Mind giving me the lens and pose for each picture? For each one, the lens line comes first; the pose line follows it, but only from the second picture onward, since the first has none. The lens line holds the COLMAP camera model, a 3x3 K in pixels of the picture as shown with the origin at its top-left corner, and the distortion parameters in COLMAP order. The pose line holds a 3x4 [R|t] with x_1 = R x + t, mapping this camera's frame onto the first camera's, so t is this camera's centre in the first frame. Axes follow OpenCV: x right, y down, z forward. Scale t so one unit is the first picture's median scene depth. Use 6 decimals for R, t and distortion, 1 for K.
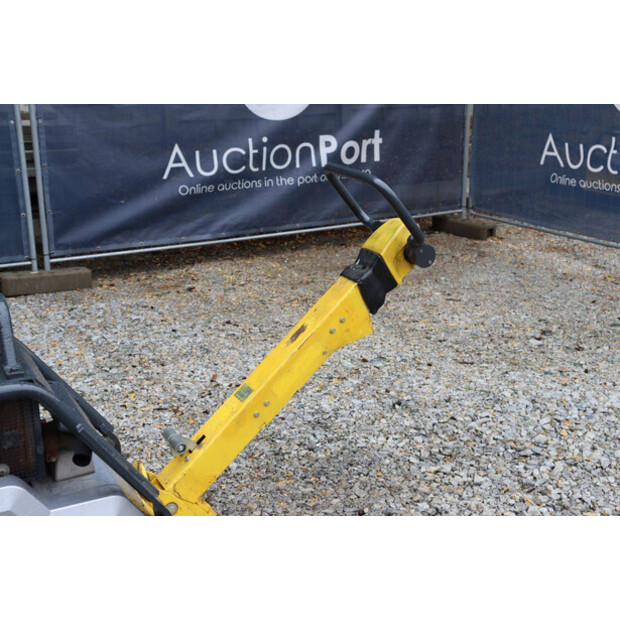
lens RADIAL K [[938.0, 0, 314.5], [0, 938.0, 304.2], [0, 0, 1]] dist [0.075768, 0.000000]
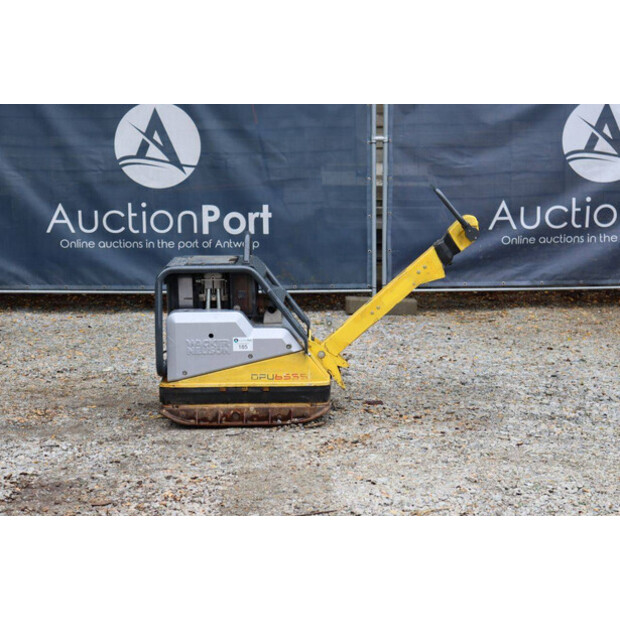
lens RADIAL K [[1442.1, 0, 312.4], [0, 1442.1, 309.9], [0, 0, 1]] dist [0.429507, 0.000000]
pose [[0.882452, 0.066642, -0.465657, 0.485152], [-0.128622, 0.986373, -0.102584, 0.175184], [0.452475, 0.150420, 0.878999, -0.652501]]
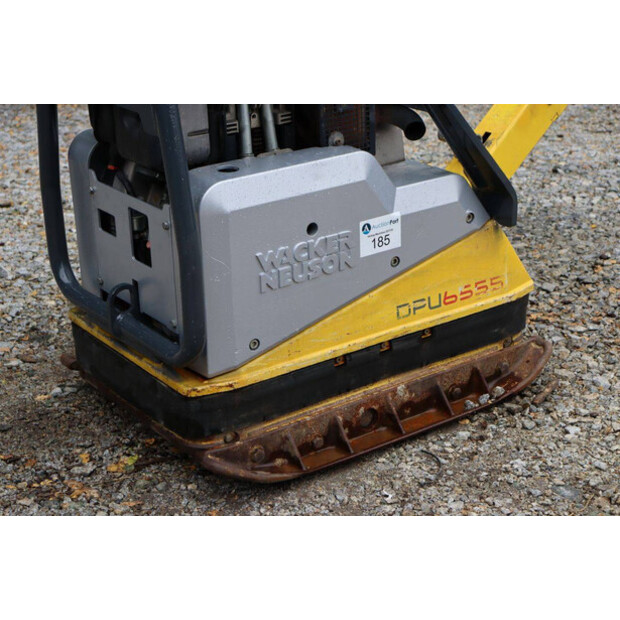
lens RADIAL K [[1192.4, 0, 309.2], [0, 1192.4, 316.3], [0, 0, 1]] dist [0.318335, 0.000000]
pose [[0.987942, -0.076037, 0.134864, -0.175807], [0.064579, 0.994078, 0.087396, 0.081840], [-0.140710, -0.077633, 0.987002, -0.006807]]
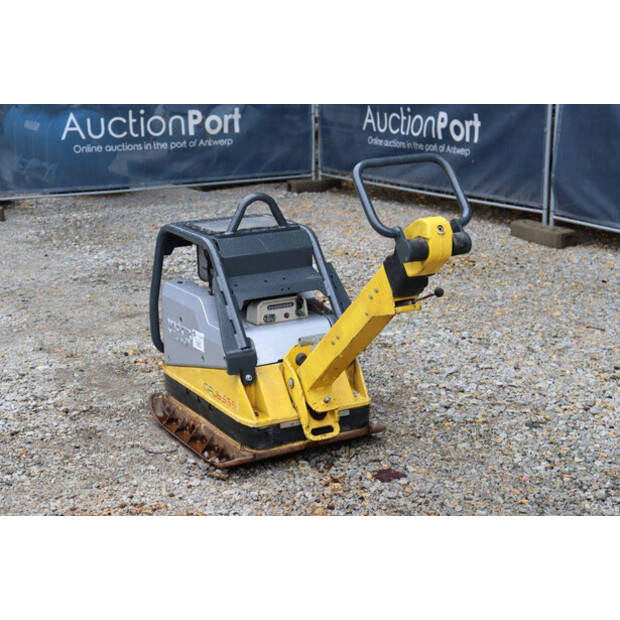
lens RADIAL K [[1120.3, 0, 311.4], [0, 1120.3, 313.2], [0, 0, 1]] dist [0.271819, 0.000000]
pose [[0.044715, 0.257088, -0.965353, 0.555095], [-0.275069, 0.932136, 0.235500, -0.105357], [0.960384, 0.255008, 0.112398, 0.333471]]
